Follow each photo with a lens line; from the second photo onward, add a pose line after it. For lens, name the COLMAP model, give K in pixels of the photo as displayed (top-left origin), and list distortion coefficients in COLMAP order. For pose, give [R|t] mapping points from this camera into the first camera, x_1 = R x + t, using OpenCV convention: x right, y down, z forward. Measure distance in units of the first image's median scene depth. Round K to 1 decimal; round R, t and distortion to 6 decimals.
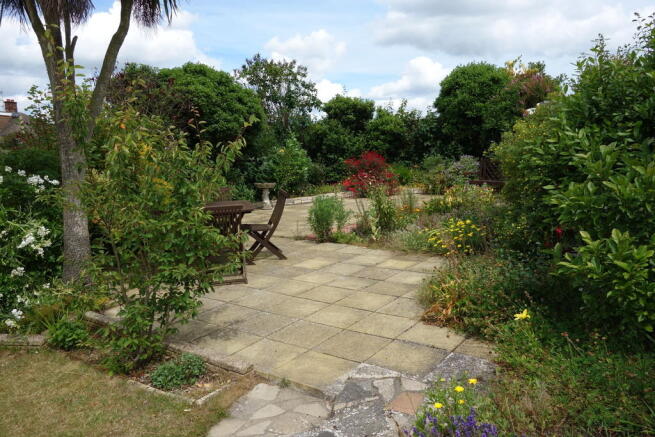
lens RADIAL K [[517.6, 0, 324.7], [0, 517.6, 218.8], [0, 0, 1]] dist [0.006592, 0.001605]
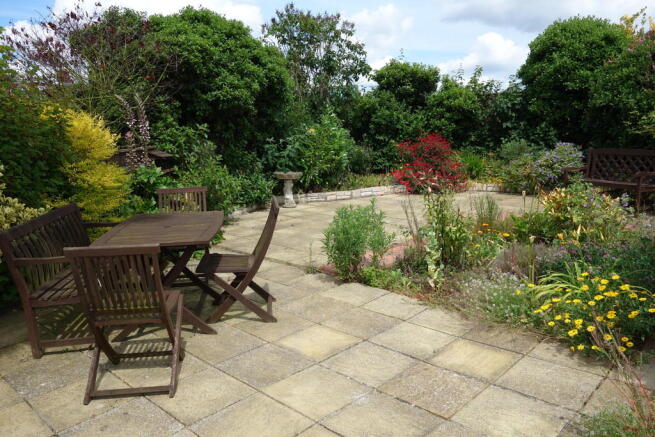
lens RADIAL K [[517.6, 0, 329.3], [0, 517.6, 220.2], [0, 0, 1]] dist [0.006592, 0.001605]
pose [[0.994321, 0.042489, -0.097571, 0.018833], [-0.038122, 0.998205, 0.046195, -0.032305], [0.099359, -0.042213, 0.994156, 0.222990]]
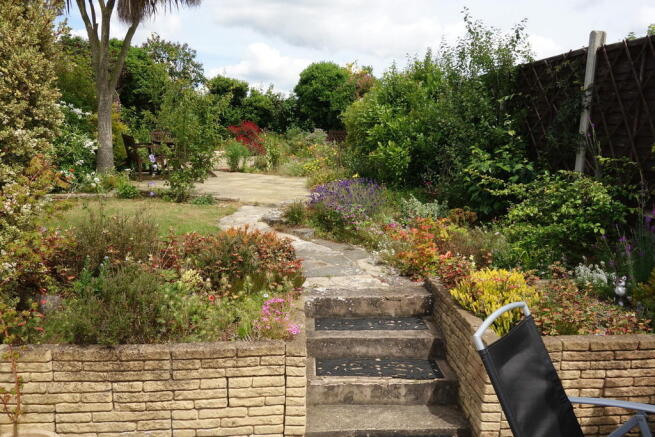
lens RADIAL K [[517.6, 0, 325.2], [0, 517.6, 219.6], [0, 0, 1]] dist [0.006592, 0.001605]
pose [[0.952322, 0.015341, 0.304710, -0.121849], [-0.024024, 0.999405, 0.024766, 0.081906], [-0.304149, -0.030905, 0.952123, -0.316465]]
